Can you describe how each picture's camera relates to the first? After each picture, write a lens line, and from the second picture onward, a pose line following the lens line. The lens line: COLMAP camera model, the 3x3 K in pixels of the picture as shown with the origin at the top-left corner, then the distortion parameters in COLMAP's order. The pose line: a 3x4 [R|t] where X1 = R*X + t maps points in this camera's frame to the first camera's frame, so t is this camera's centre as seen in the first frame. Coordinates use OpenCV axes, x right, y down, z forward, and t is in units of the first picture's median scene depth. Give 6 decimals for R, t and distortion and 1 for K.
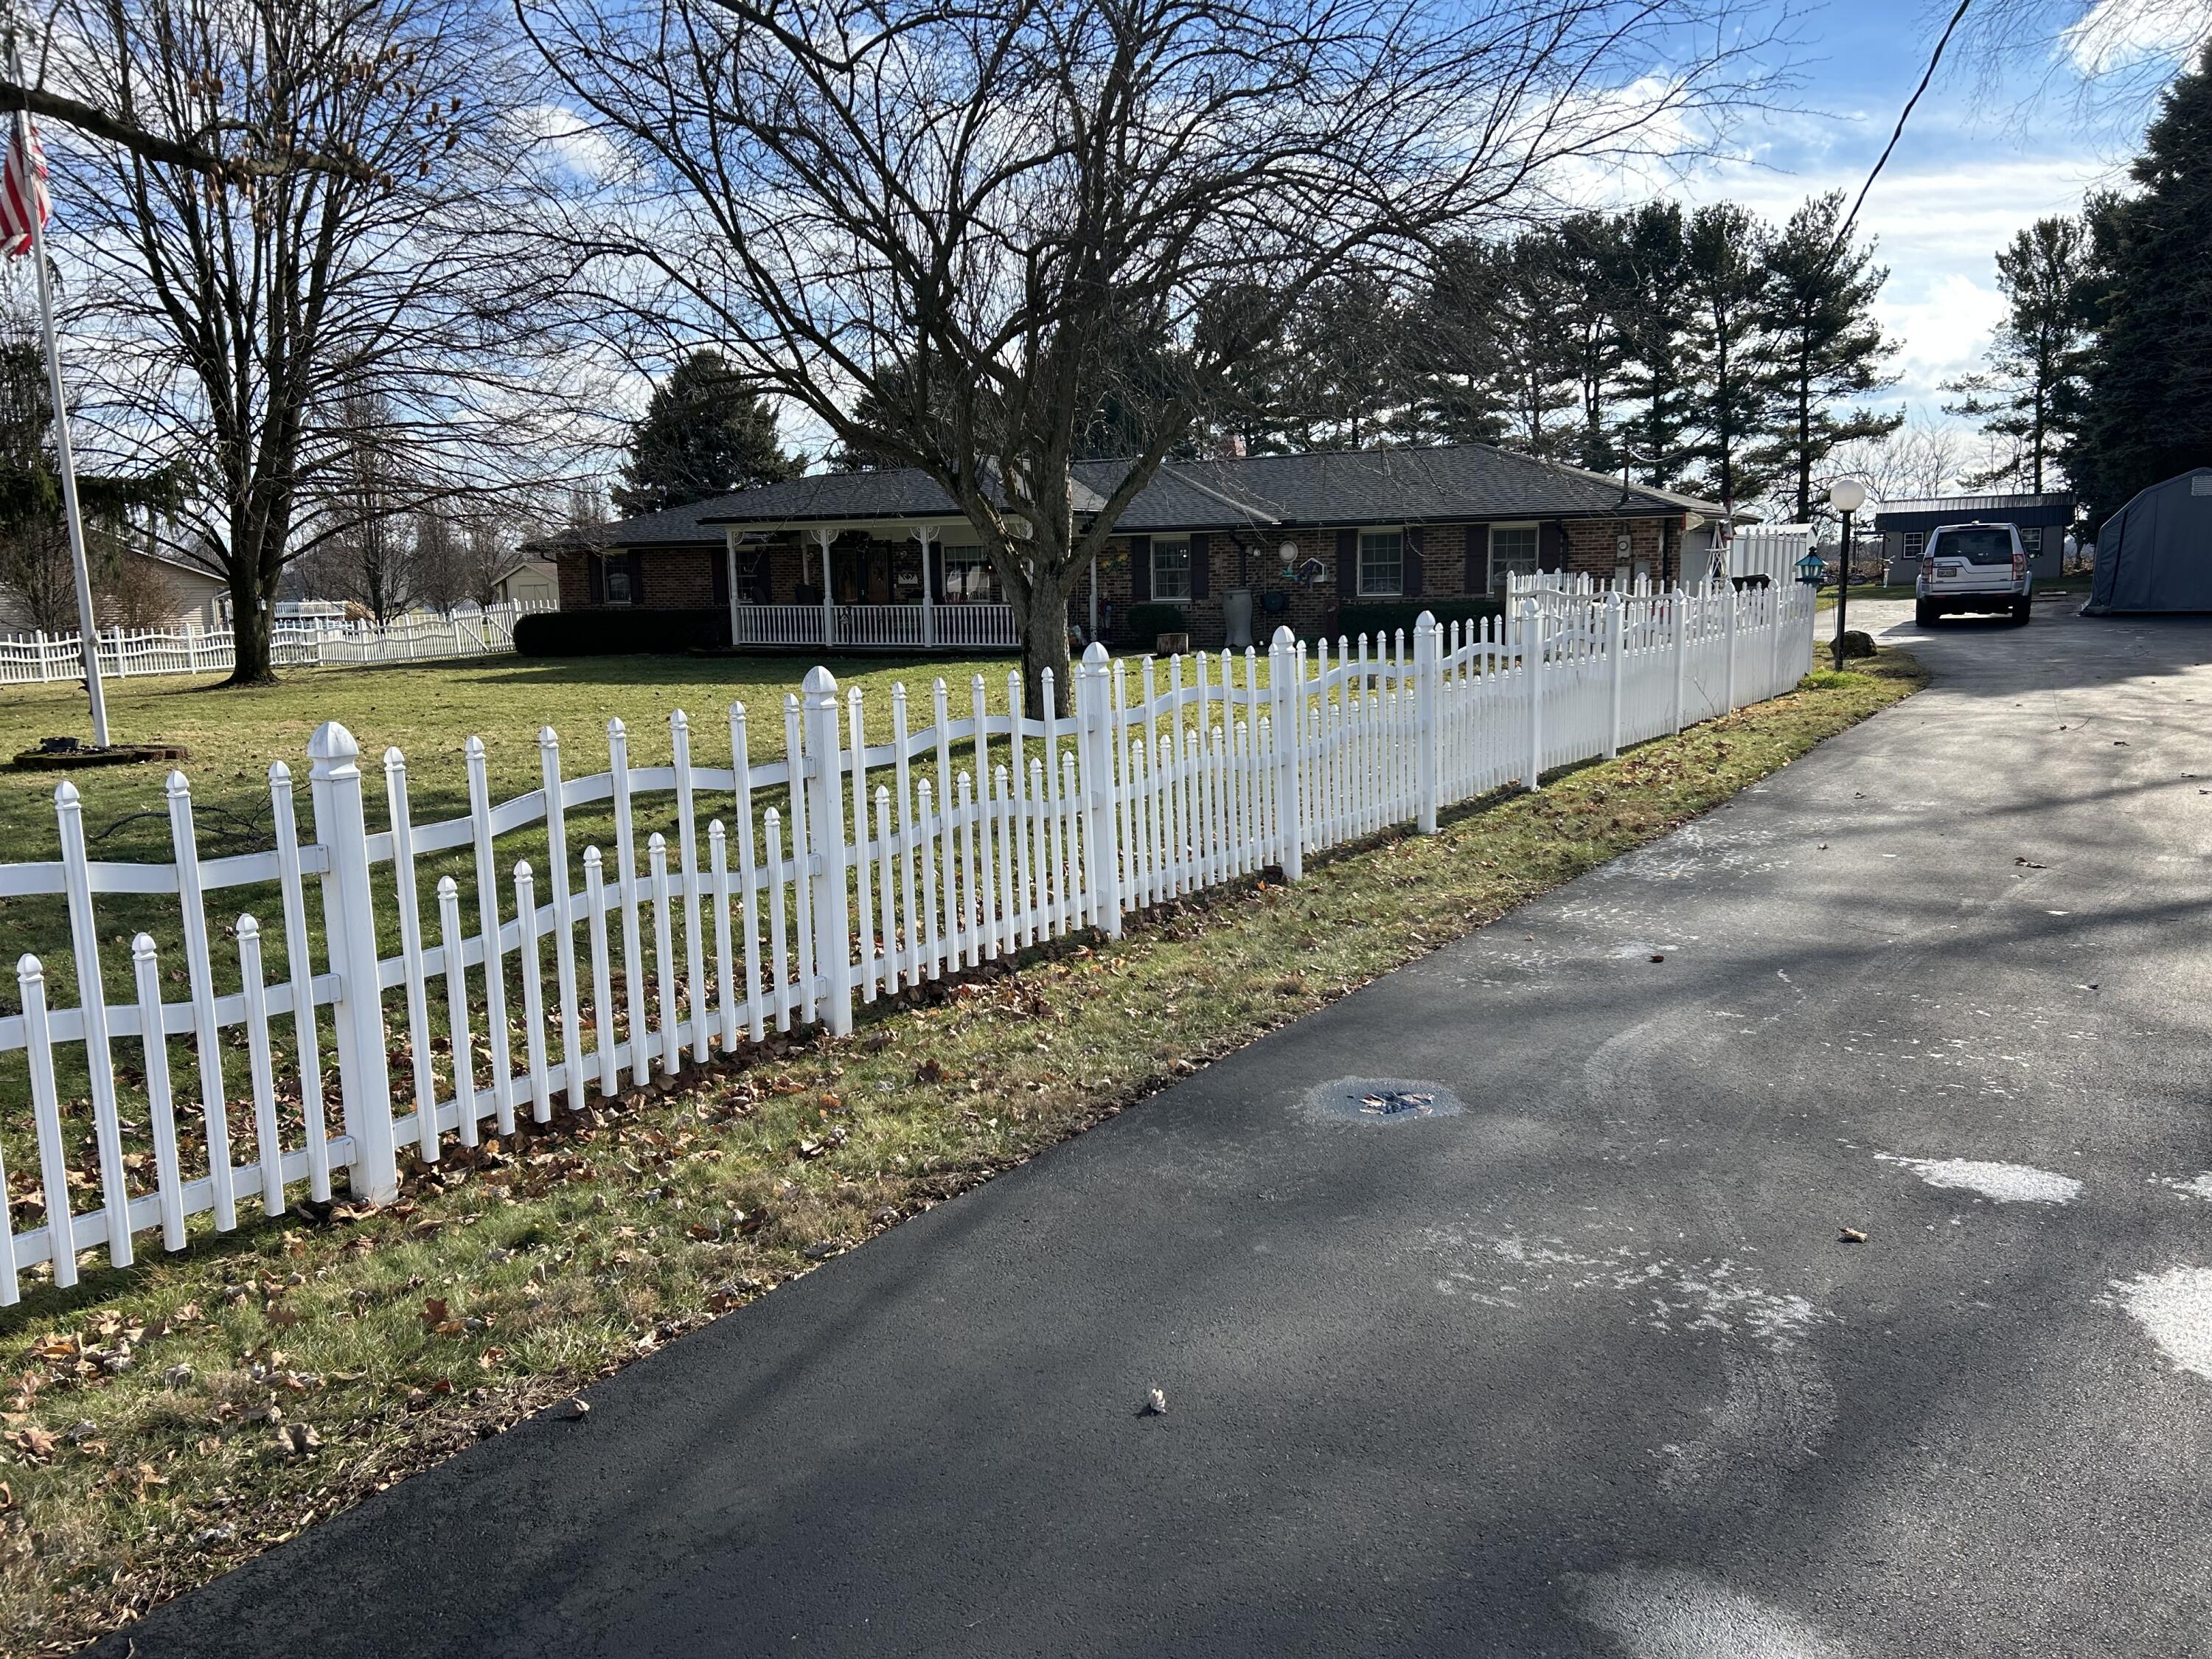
lens RADIAL K [[1652.3, 0, 1106.0], [0, 1652.3, 829.5], [0, 0, 1]] dist [0.041700, -0.024965]
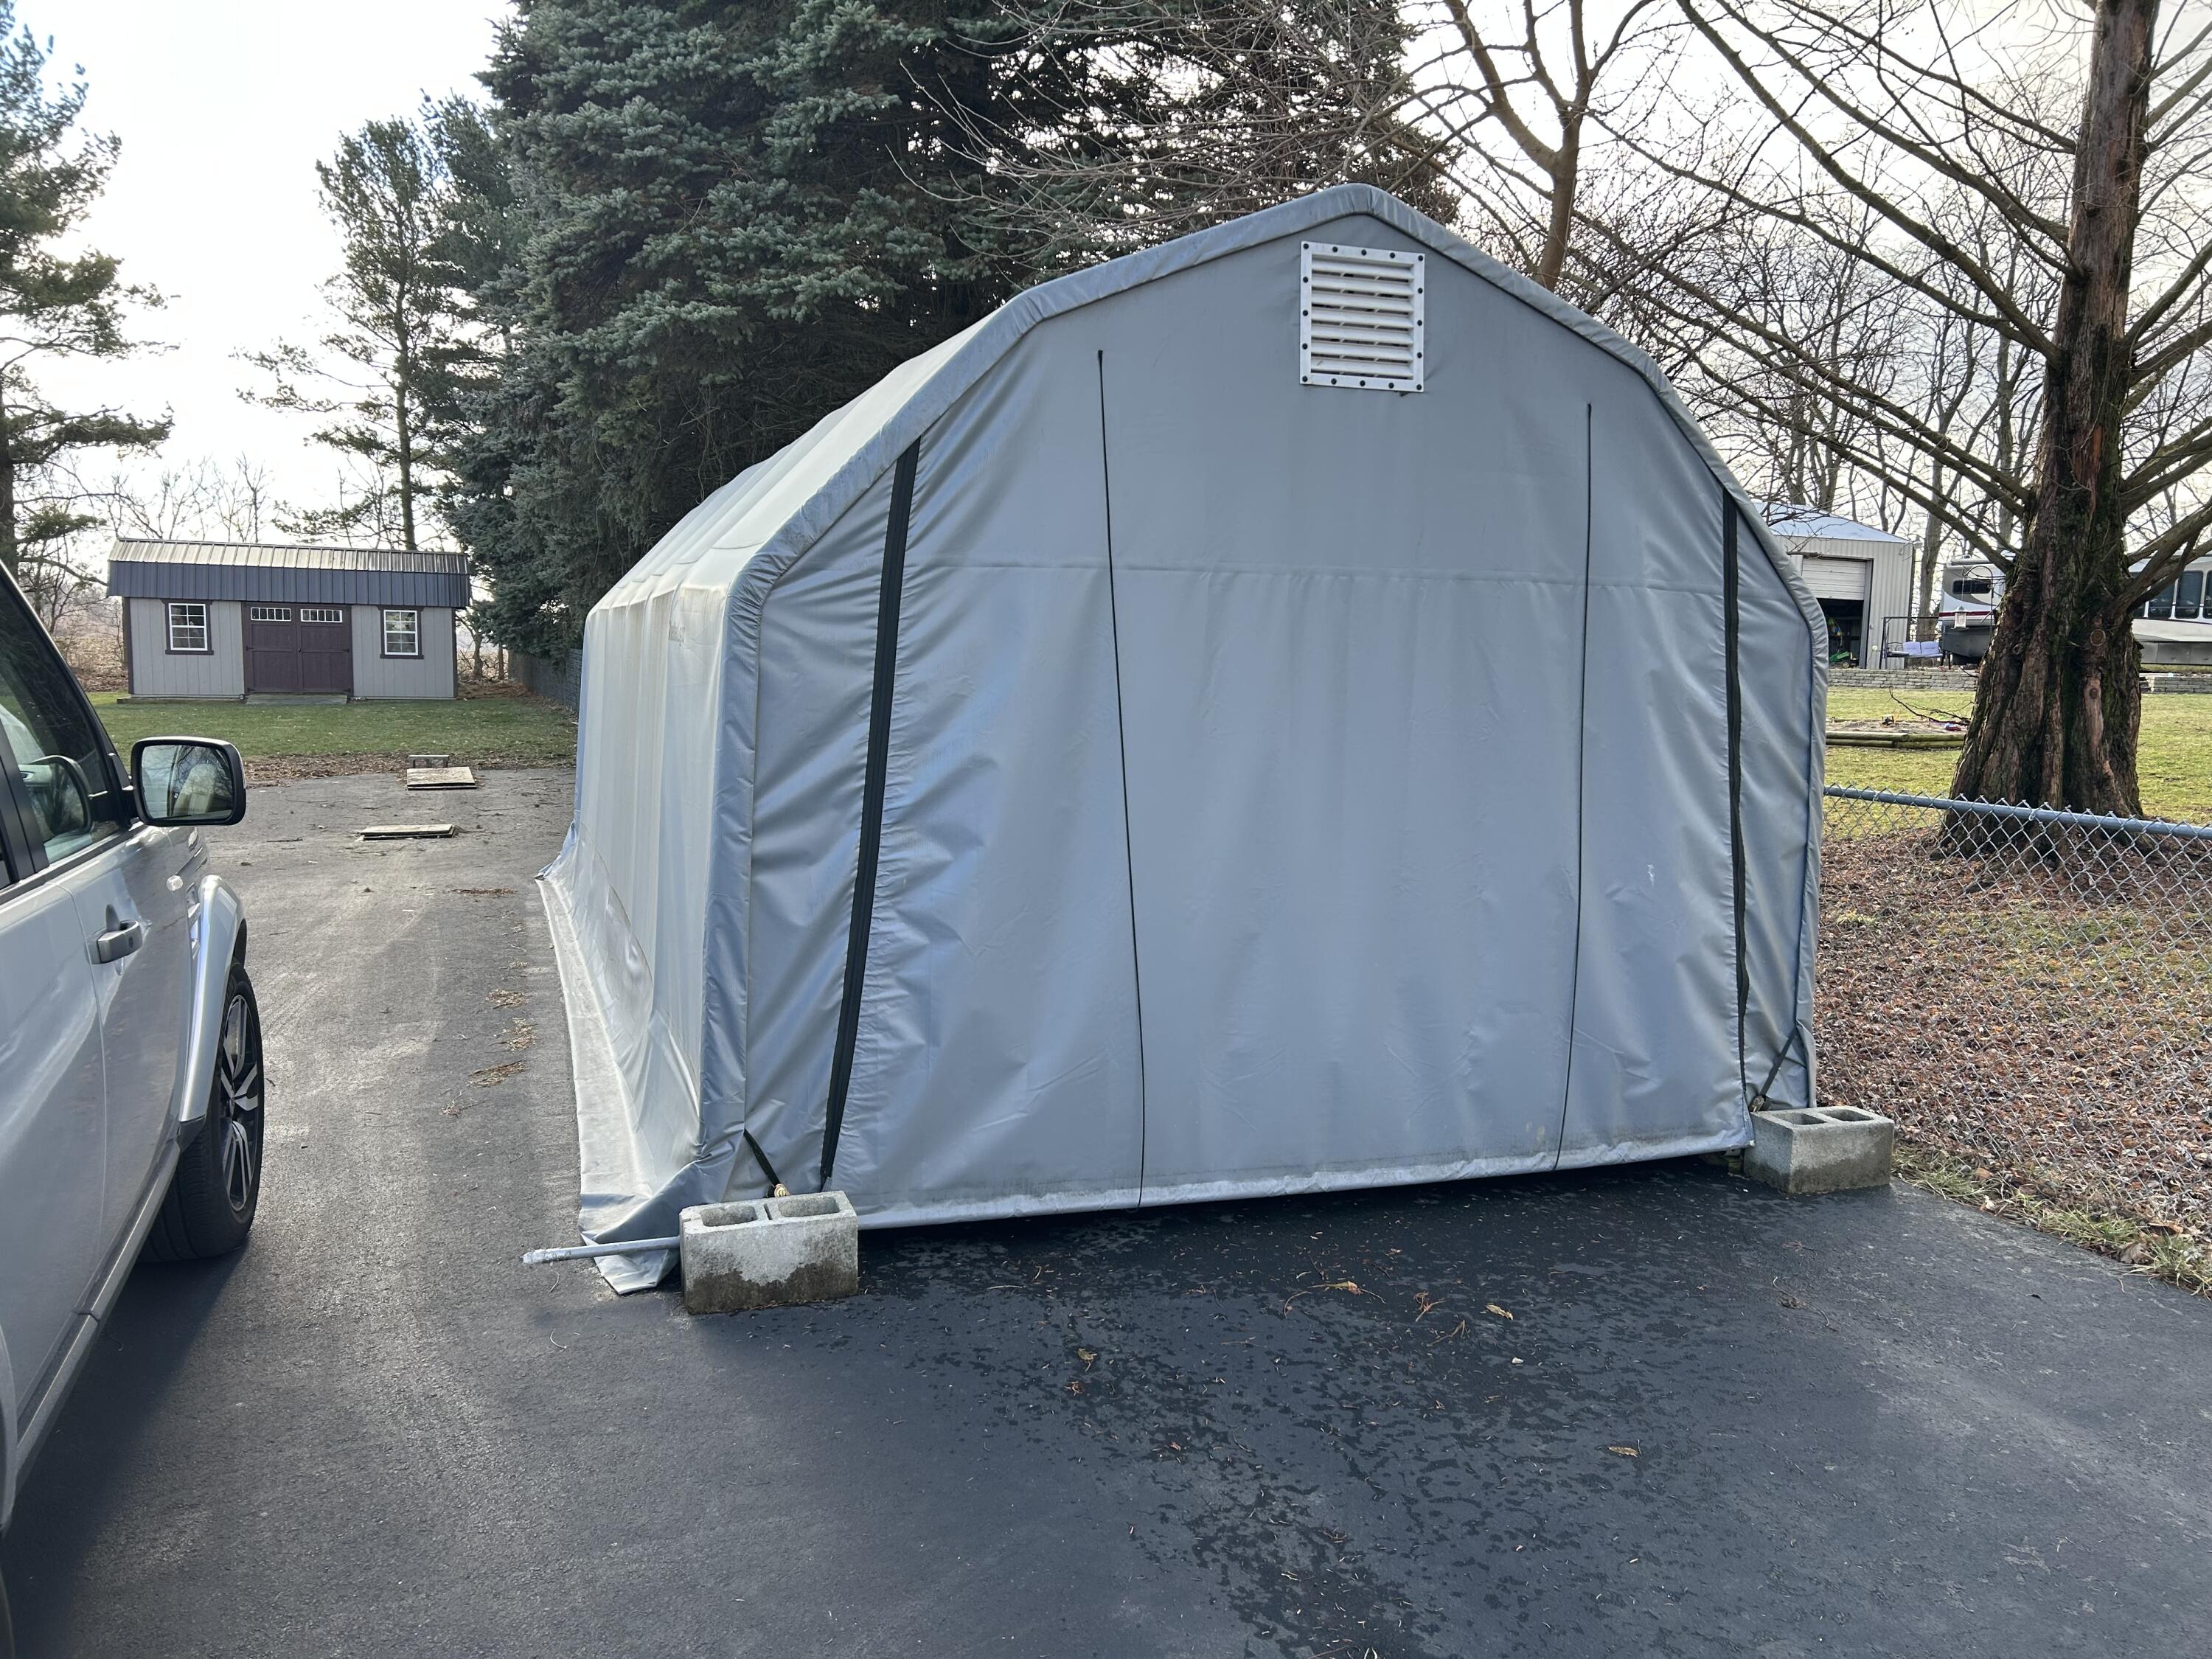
lens RADIAL K [[1652.3, 0, 1106.0], [0, 1652.3, 829.5], [0, 0, 1]] dist [0.041700, -0.024965]
pose [[0.646240, -0.047692, 0.761643, 0.274827], [0.092585, 0.995573, -0.016216, -0.074667], [-0.757497, 0.080996, 0.647794, 0.459212]]
